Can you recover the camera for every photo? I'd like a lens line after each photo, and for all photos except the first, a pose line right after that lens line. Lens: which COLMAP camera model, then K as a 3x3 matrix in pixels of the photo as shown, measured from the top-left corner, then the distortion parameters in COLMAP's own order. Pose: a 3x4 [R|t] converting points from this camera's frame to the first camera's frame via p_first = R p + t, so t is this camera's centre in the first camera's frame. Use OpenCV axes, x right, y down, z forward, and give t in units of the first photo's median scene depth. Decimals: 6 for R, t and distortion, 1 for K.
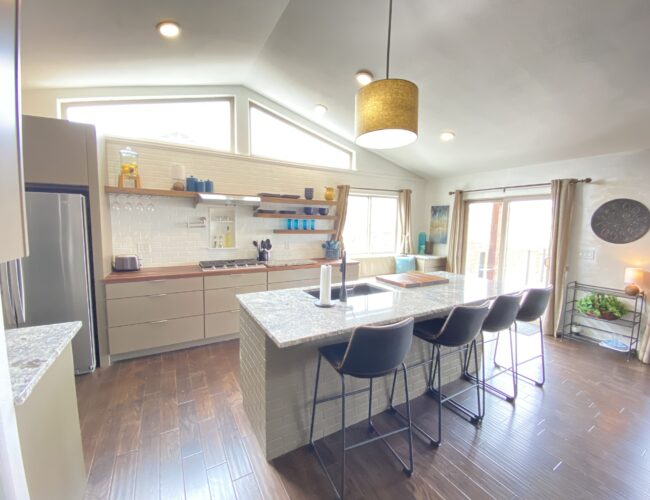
lens RADIAL K [[272.3, 0, 325.0], [0, 272.3, 250.0], [0, 0, 1]] dist [0.031544, -0.027145]
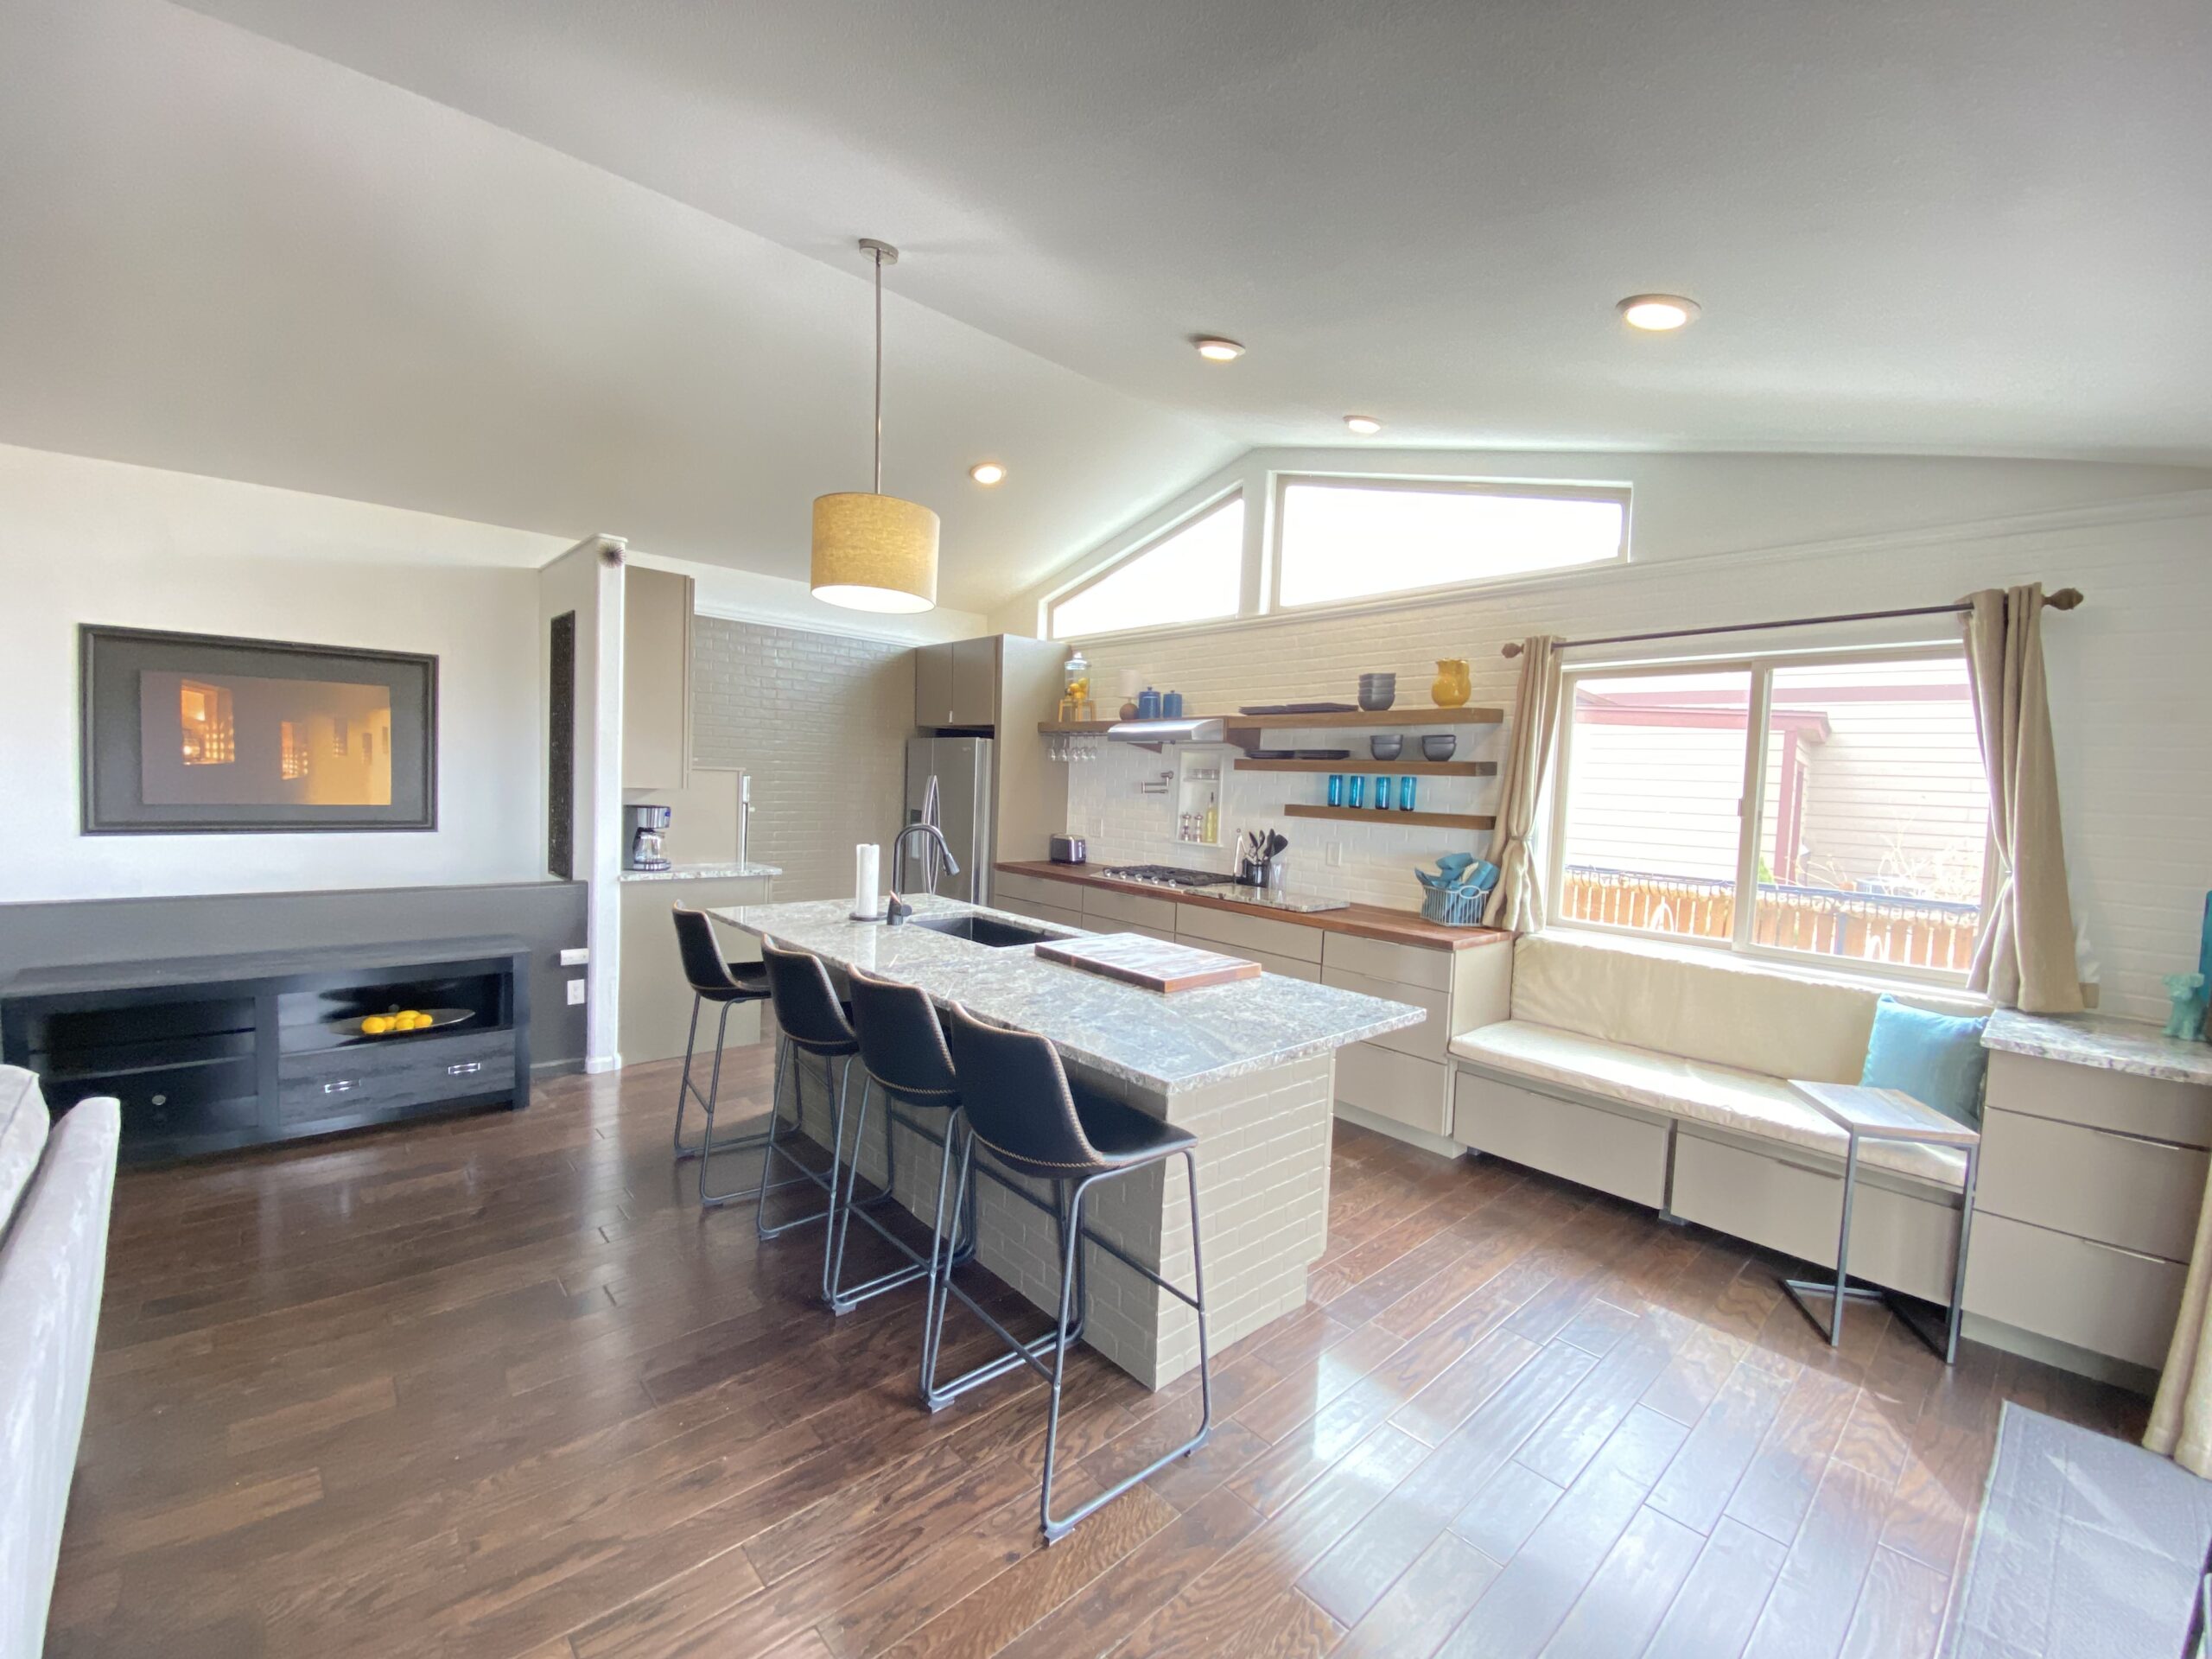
lens RADIAL K [[908.1, 0, 1099.1], [0, 908.1, 828.4], [0, 0, 1]] dist [0.019466, -0.020686]
pose [[0.201743, 0.047620, -0.978280, 0.939378], [-0.130563, 0.991211, 0.021324, -0.039561], [0.970697, 0.123426, 0.206187, 0.540137]]
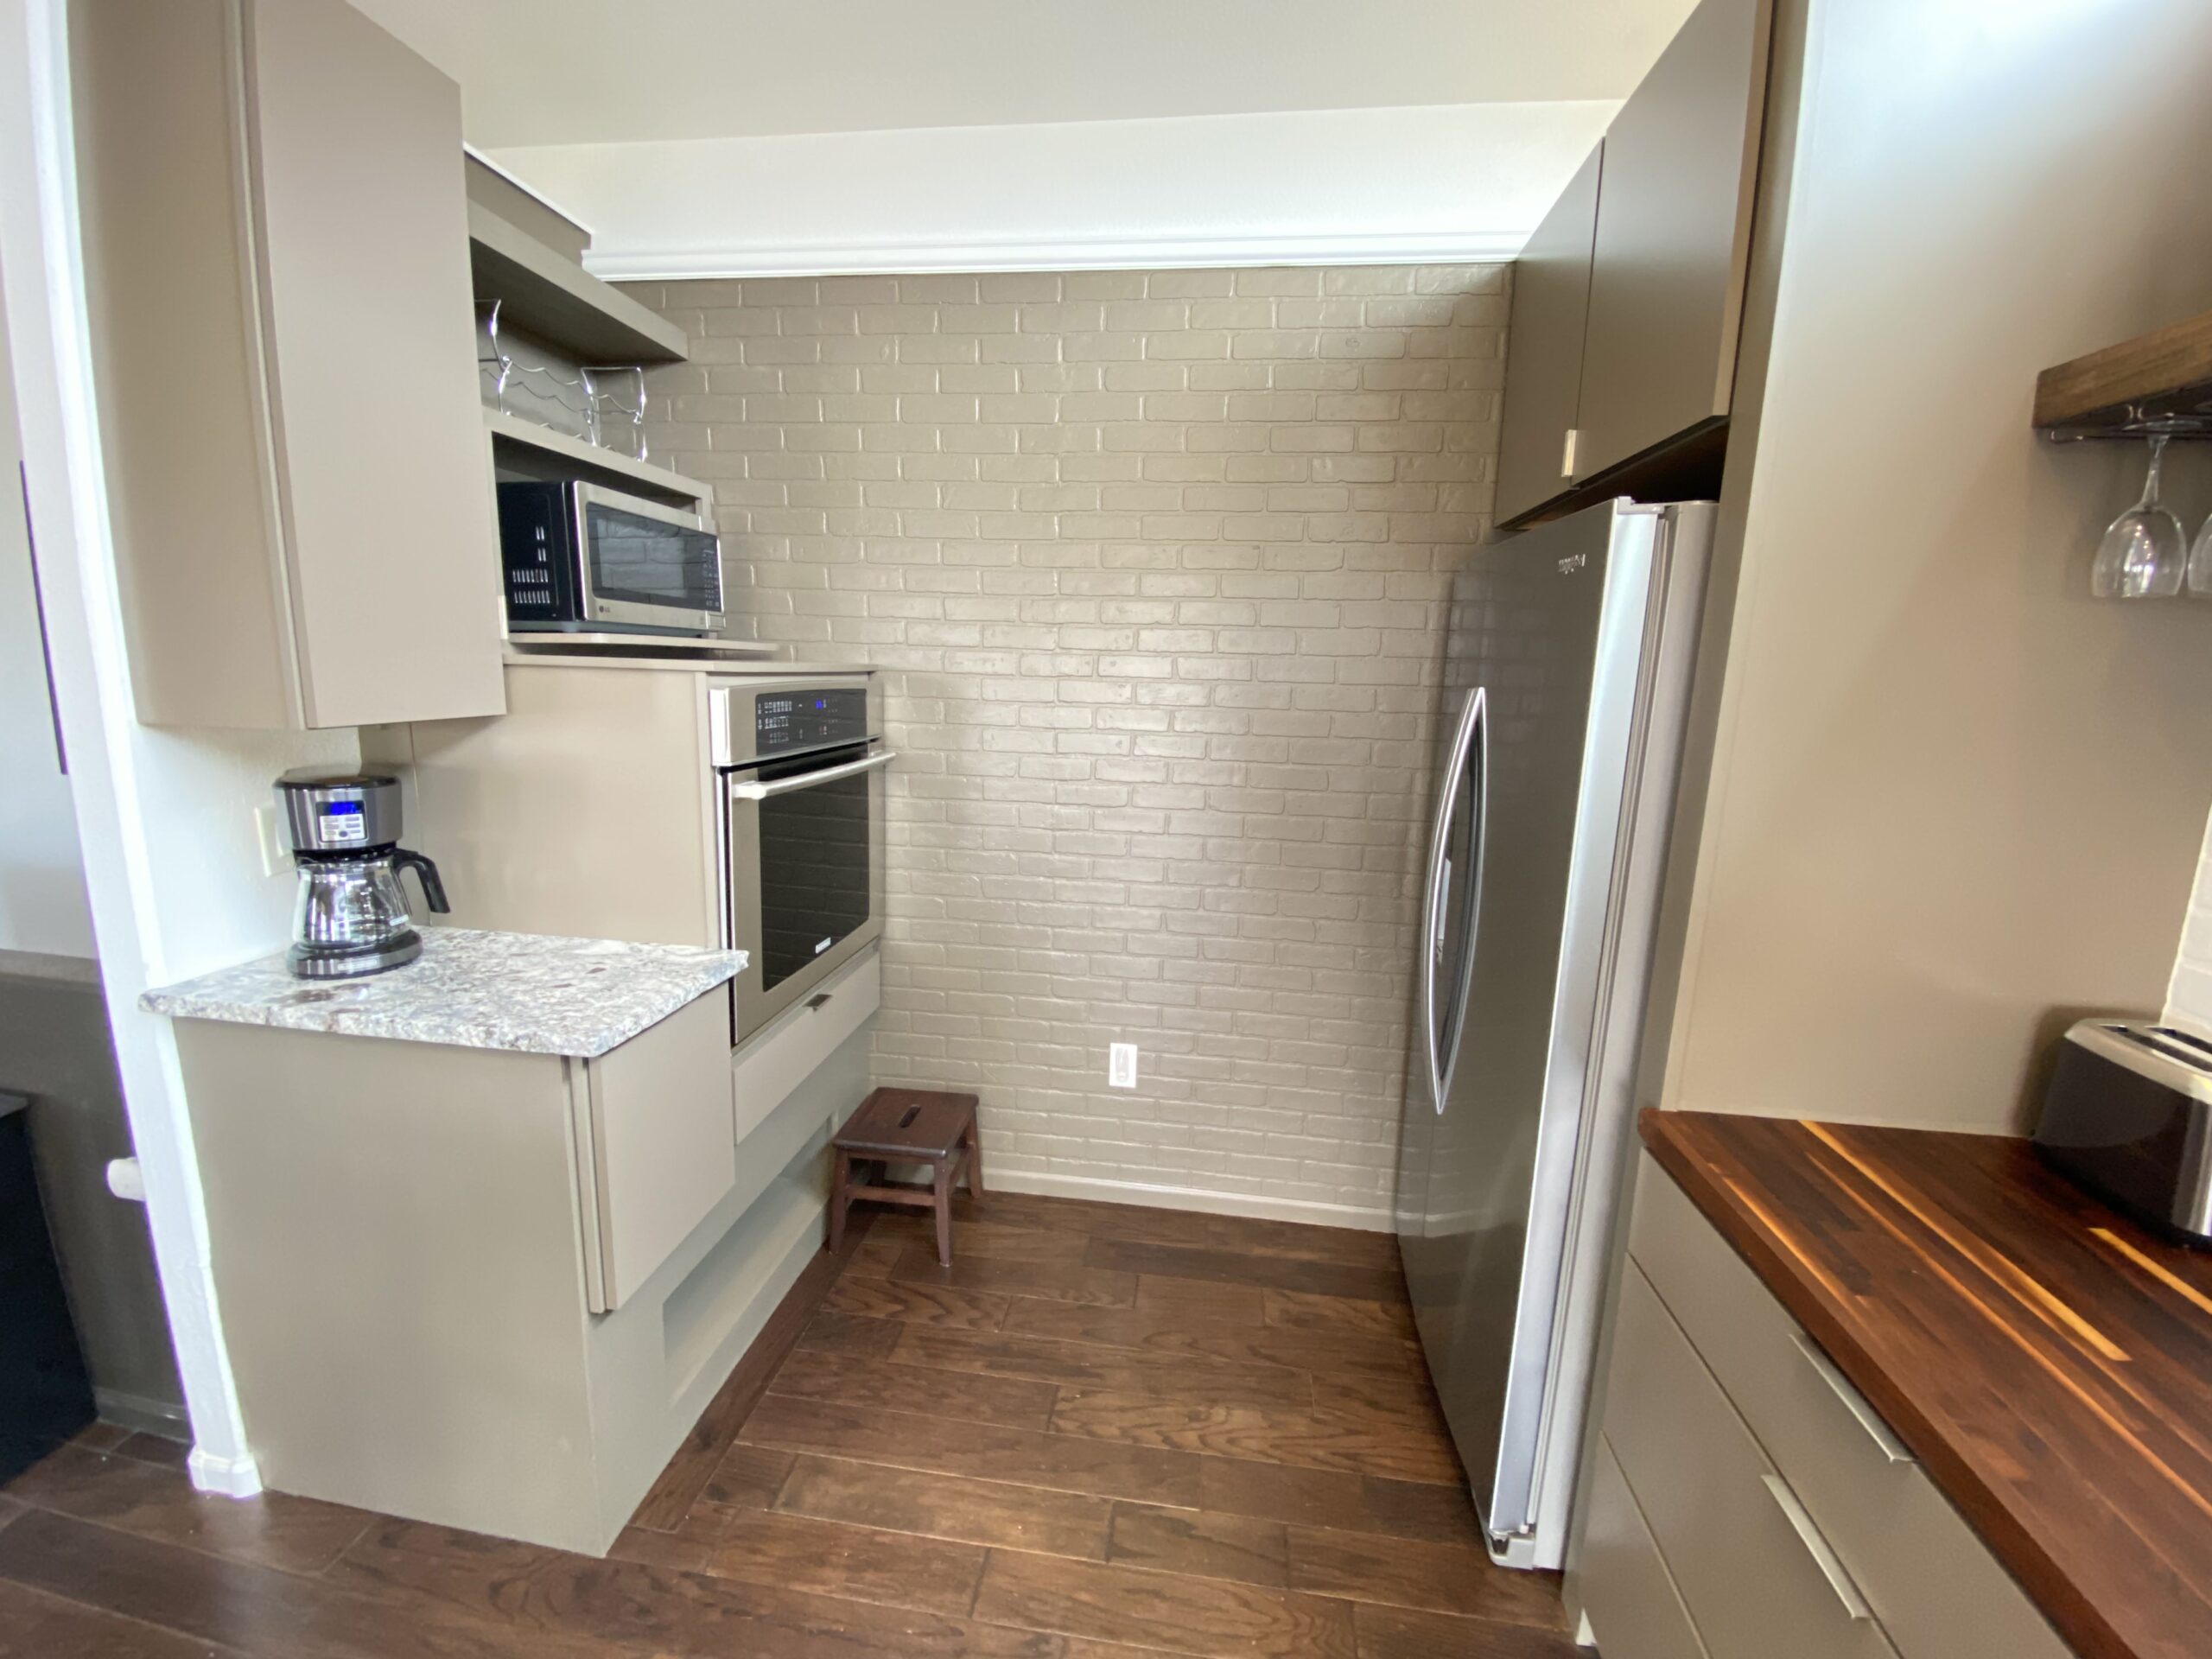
lens RADIAL K [[908.1, 0, 1099.1], [0, 908.1, 828.4], [0, 0, 1]] dist [0.019466, -0.020686]
pose [[-0.616501, 0.108807, -0.779800, -0.206609], [-0.114679, 0.967434, 0.225653, -0.069978], [0.778958, 0.228542, -0.583946, 0.703861]]
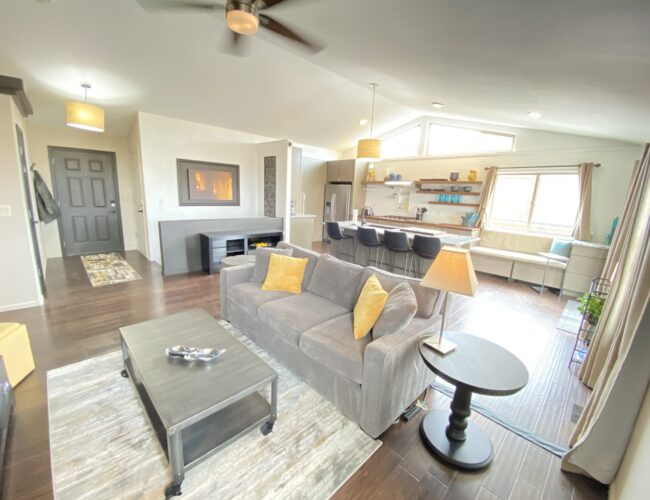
lens RADIAL K [[272.3, 0, 325.0], [0, 272.3, 250.0], [0, 0, 1]] dist [0.031544, -0.027145]
pose [[0.237462, 0.201004, -0.950373, 1.284315], [-0.137747, 0.975439, 0.171888, 0.011165], [0.961581, 0.090095, 0.259317, 0.026425]]
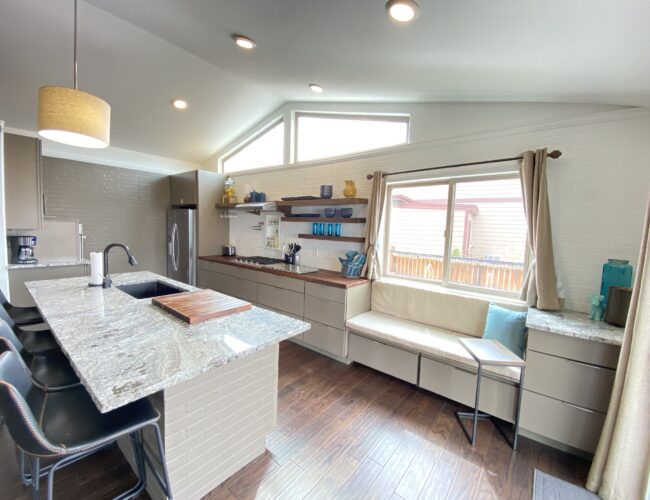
lens RADIAL K [[272.3, 0, 325.0], [0, 272.3, 250.0], [0, 0, 1]] dist [0.031544, -0.027145]
pose [[0.359576, 0.075267, -0.930075, 0.773602], [-0.120880, 0.992100, 0.033553, -0.063793], [0.925253, 0.100362, 0.365833, 0.755988]]
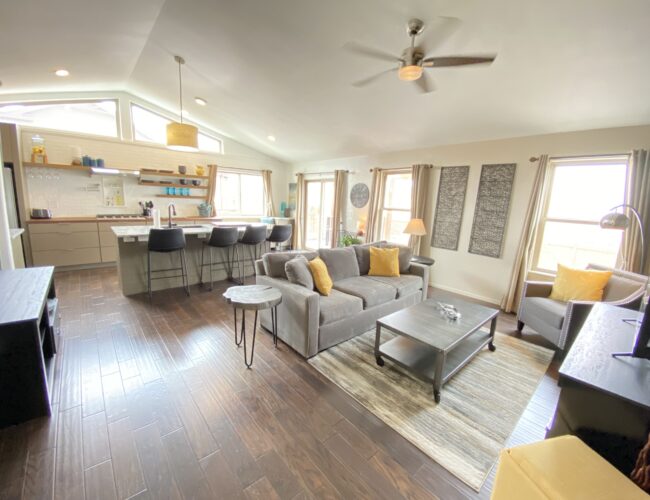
lens RADIAL K [[272.3, 0, 325.0], [0, 272.3, 250.0], [0, 0, 1]] dist [0.031544, -0.027145]
pose [[0.981185, -0.007892, 0.192907, 0.421889], [-0.009905, 0.995791, 0.091115, 0.077990], [-0.192814, -0.091312, 0.976978, -0.636478]]
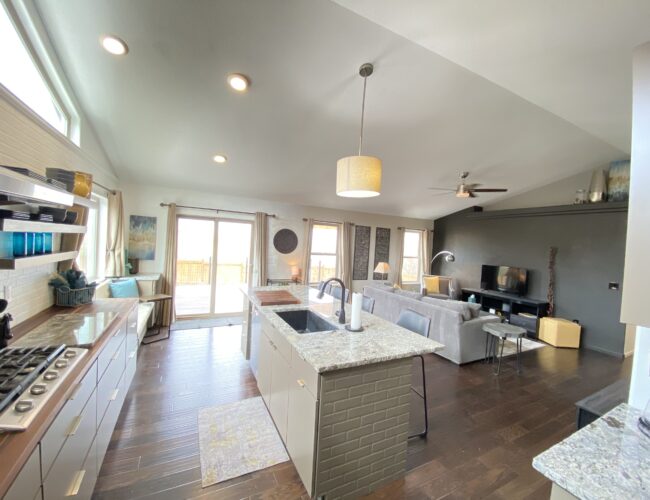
lens RADIAL K [[272.3, 0, 325.0], [0, 272.3, 250.0], [0, 0, 1]] dist [0.031544, -0.027145]
pose [[0.056169, -0.038307, 0.997686, -0.566283], [0.042565, 0.998447, 0.035940, -0.085538], [-0.997514, 0.040448, 0.057712, 0.534990]]
